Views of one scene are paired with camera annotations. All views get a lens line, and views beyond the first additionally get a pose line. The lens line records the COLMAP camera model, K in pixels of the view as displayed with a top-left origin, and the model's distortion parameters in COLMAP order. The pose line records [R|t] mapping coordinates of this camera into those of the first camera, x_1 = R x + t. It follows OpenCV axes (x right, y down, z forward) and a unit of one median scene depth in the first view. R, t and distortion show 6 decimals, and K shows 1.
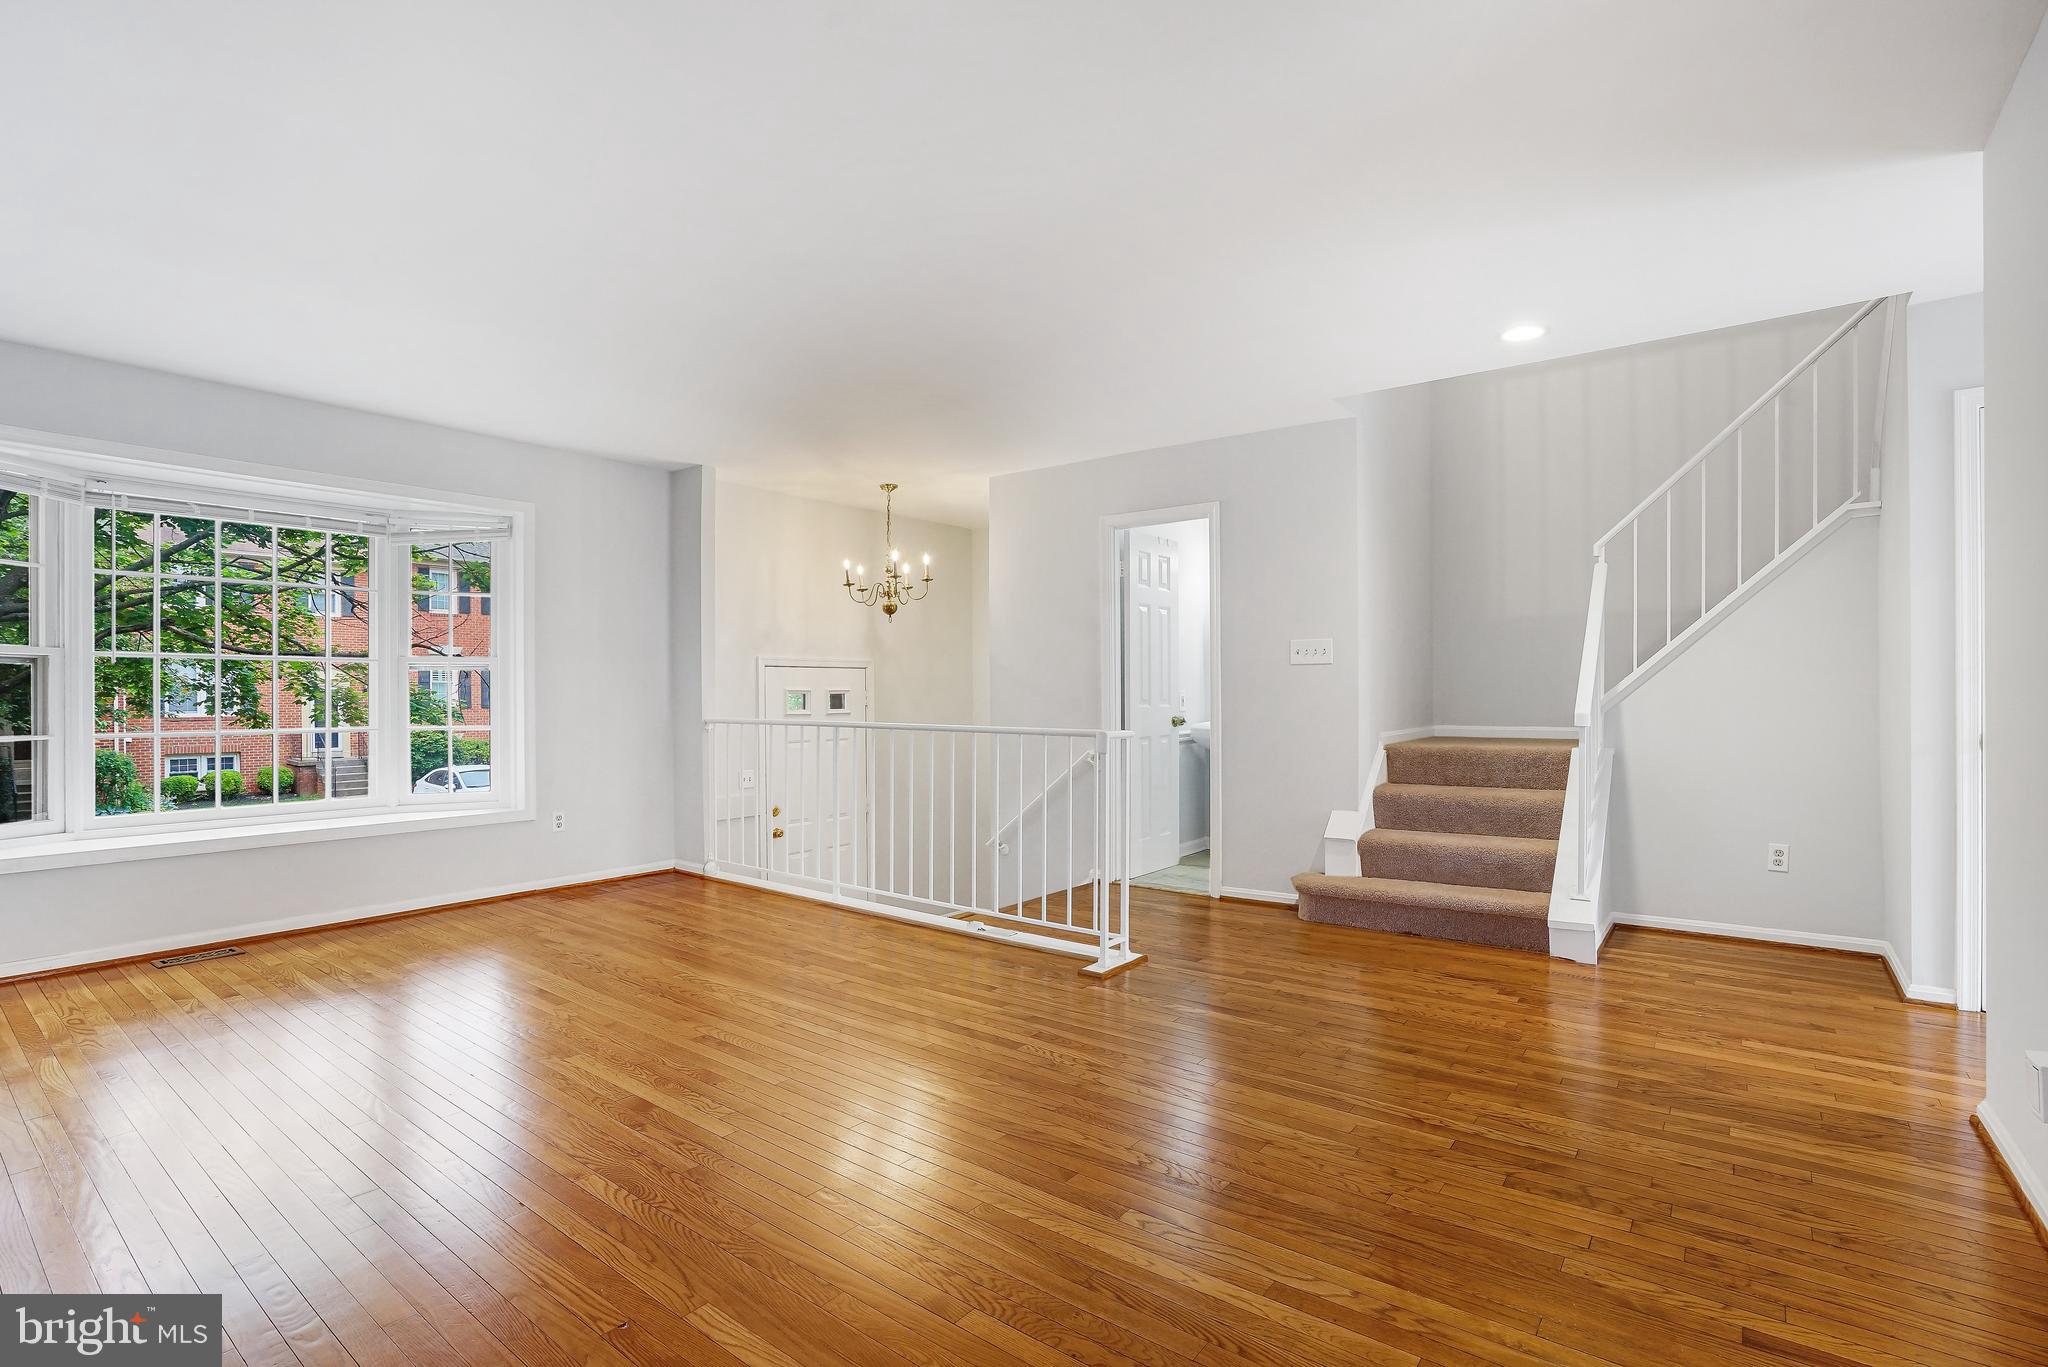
lens RADIAL K [[952.8, 0, 1020.6], [0, 952.8, 689.7], [0, 0, 1]] dist [-0.051986, 0.017807]
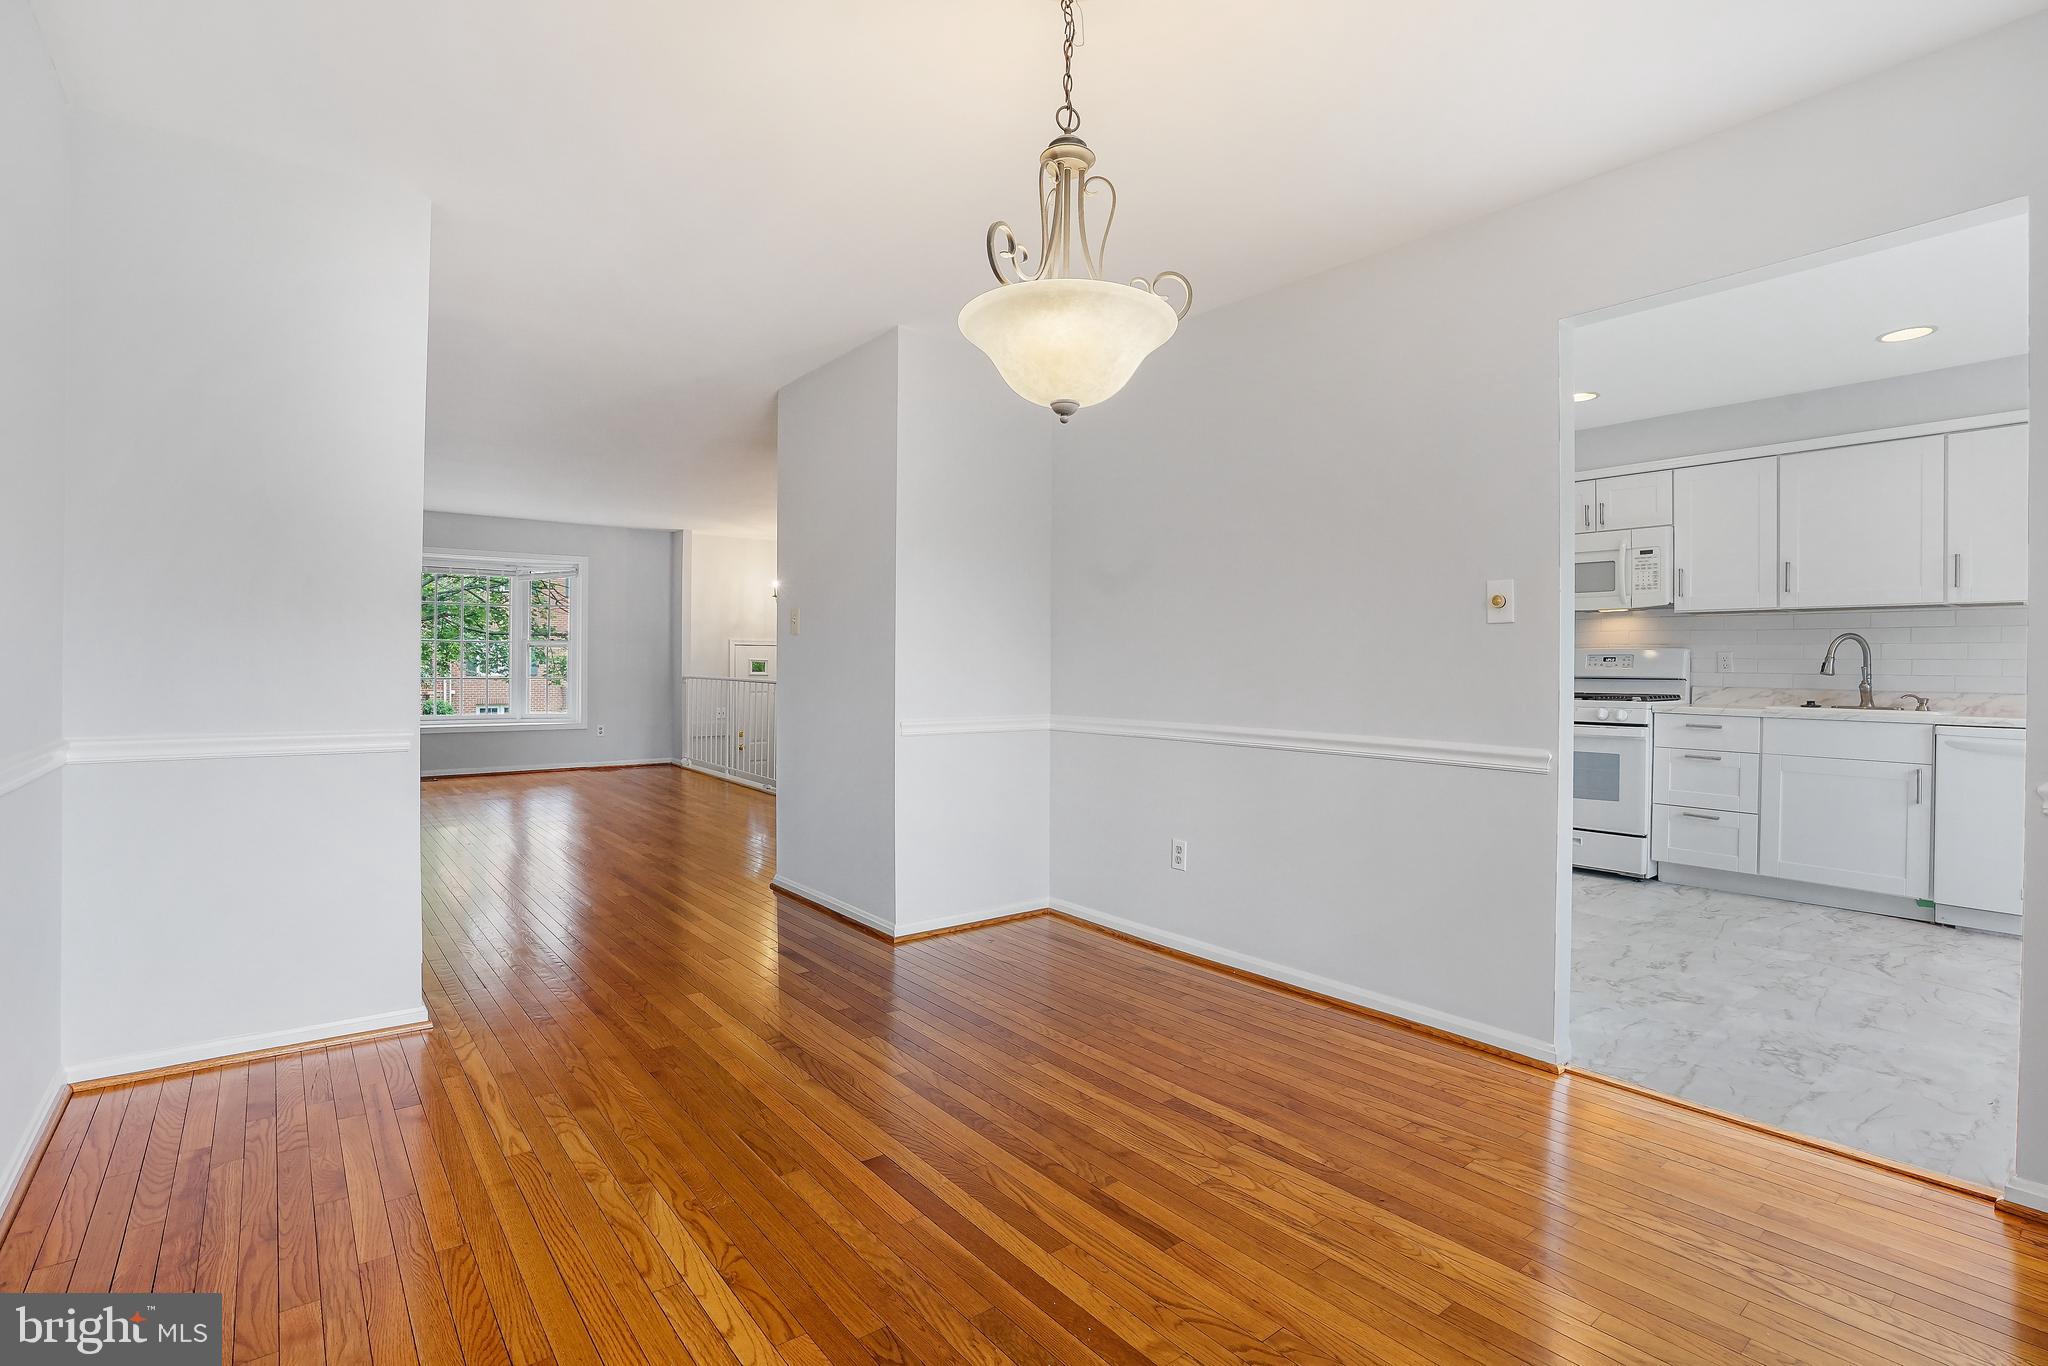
lens RADIAL K [[952.8, 0, 1018.5], [0, 952.8, 666.2], [0, 0, 1]] dist [-0.051986, 0.017807]
pose [[0.967955, 0.010057, -0.250924, 0.802994], [-0.007294, 0.999902, 0.011941, -0.014185], [0.251019, -0.009728, 0.967933, -0.612495]]
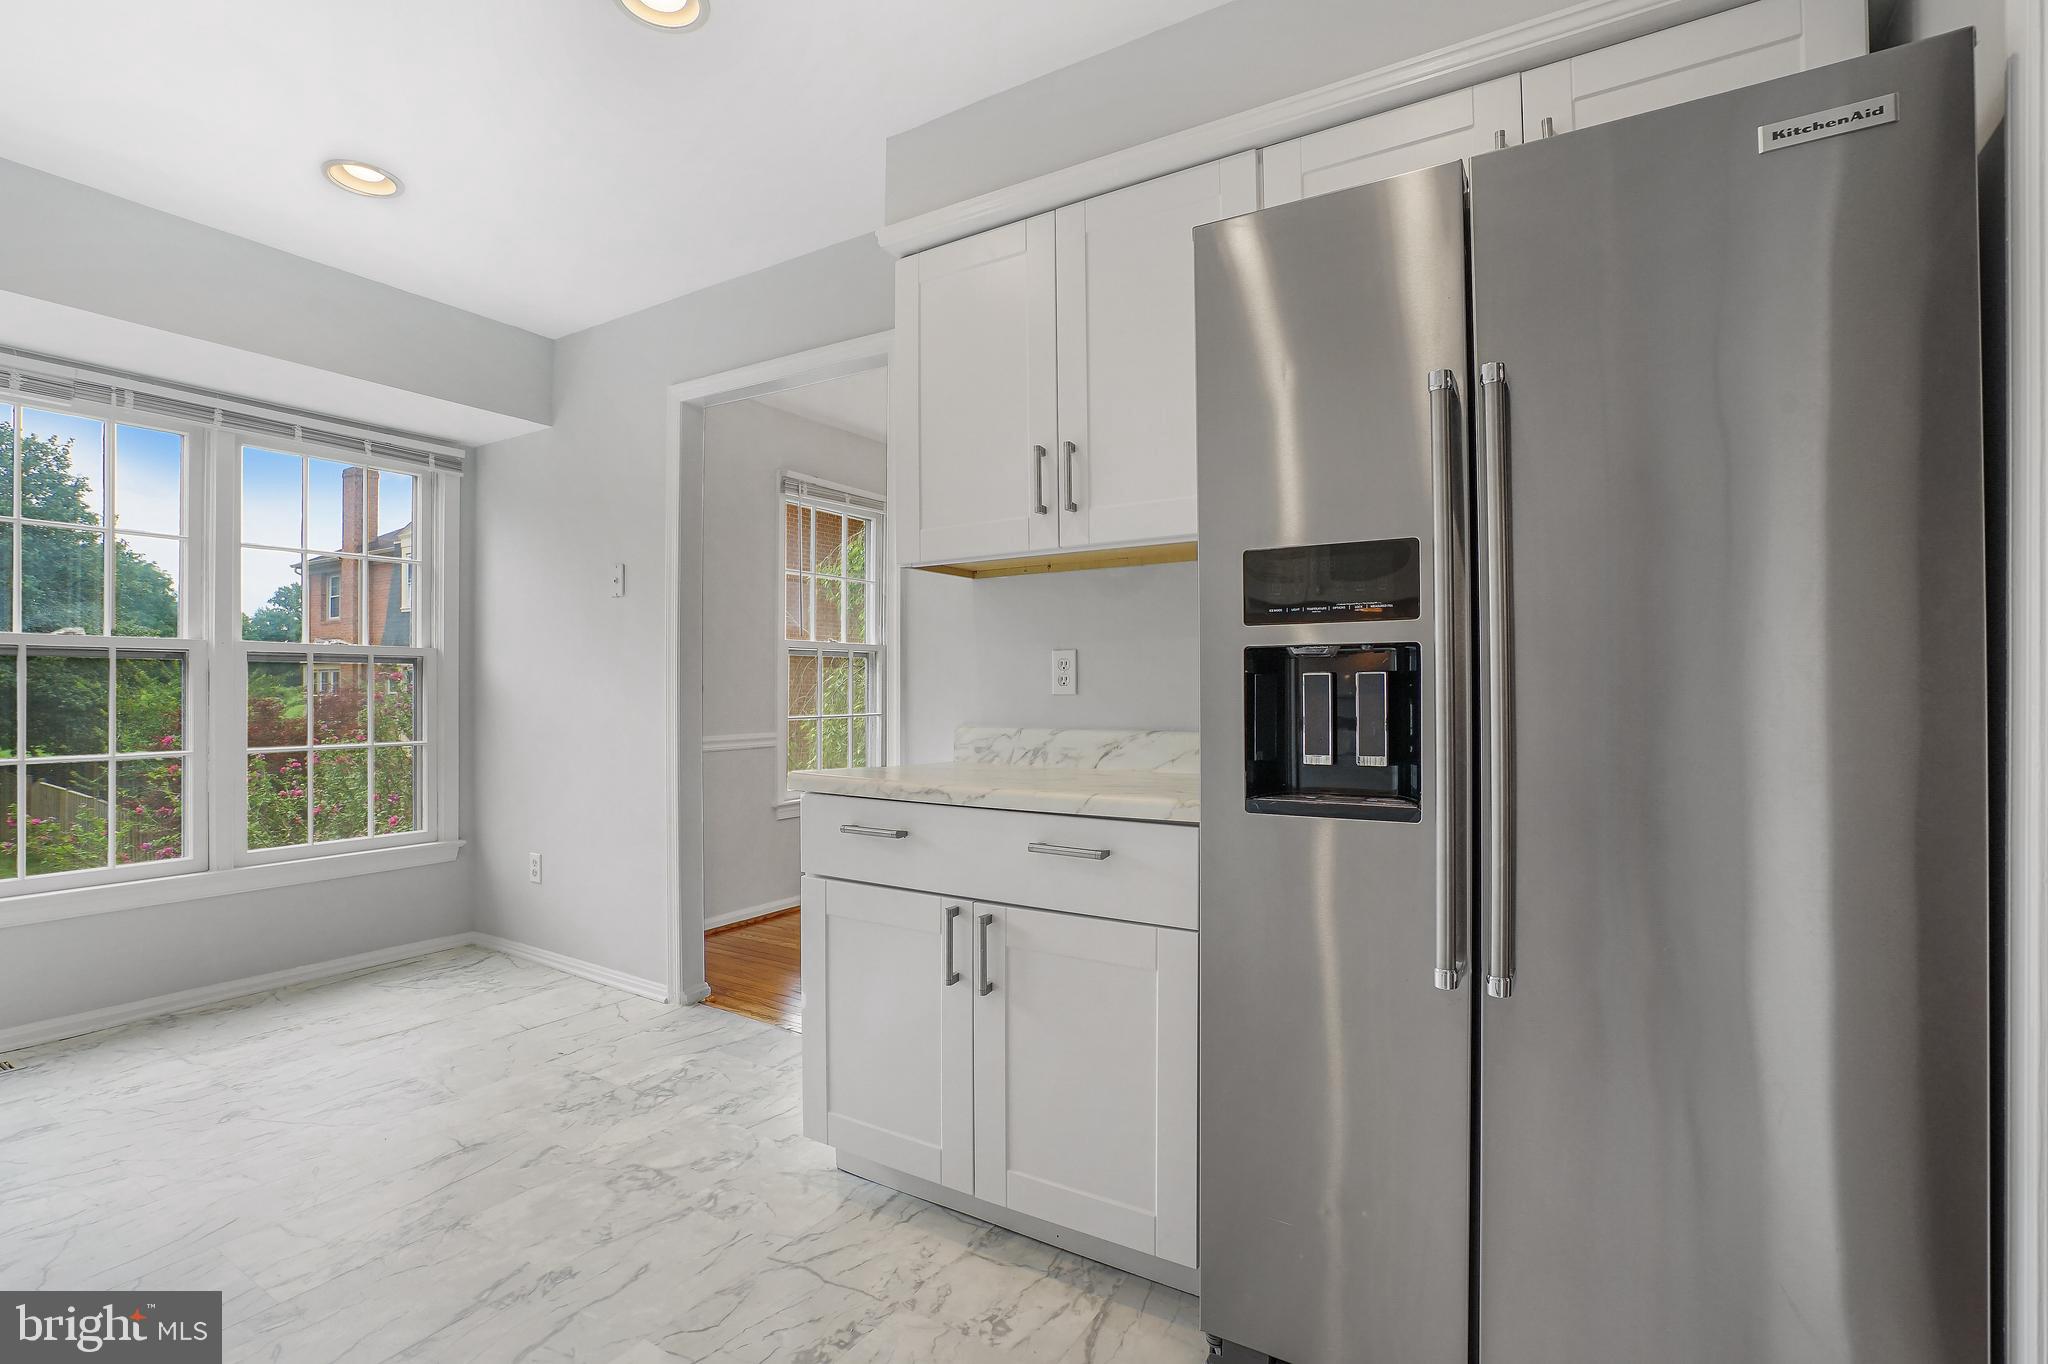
lens RADIAL K [[952.8, 0, 1027.9], [0, 952.8, 682.2], [0, 0, 1]] dist [-0.051986, 0.017807]
pose [[-0.994535, 0.003977, -0.104325, 0.950511], [0.005327, 0.999906, -0.012658, -0.002714], [0.104265, -0.013145, -0.994463, 0.533266]]
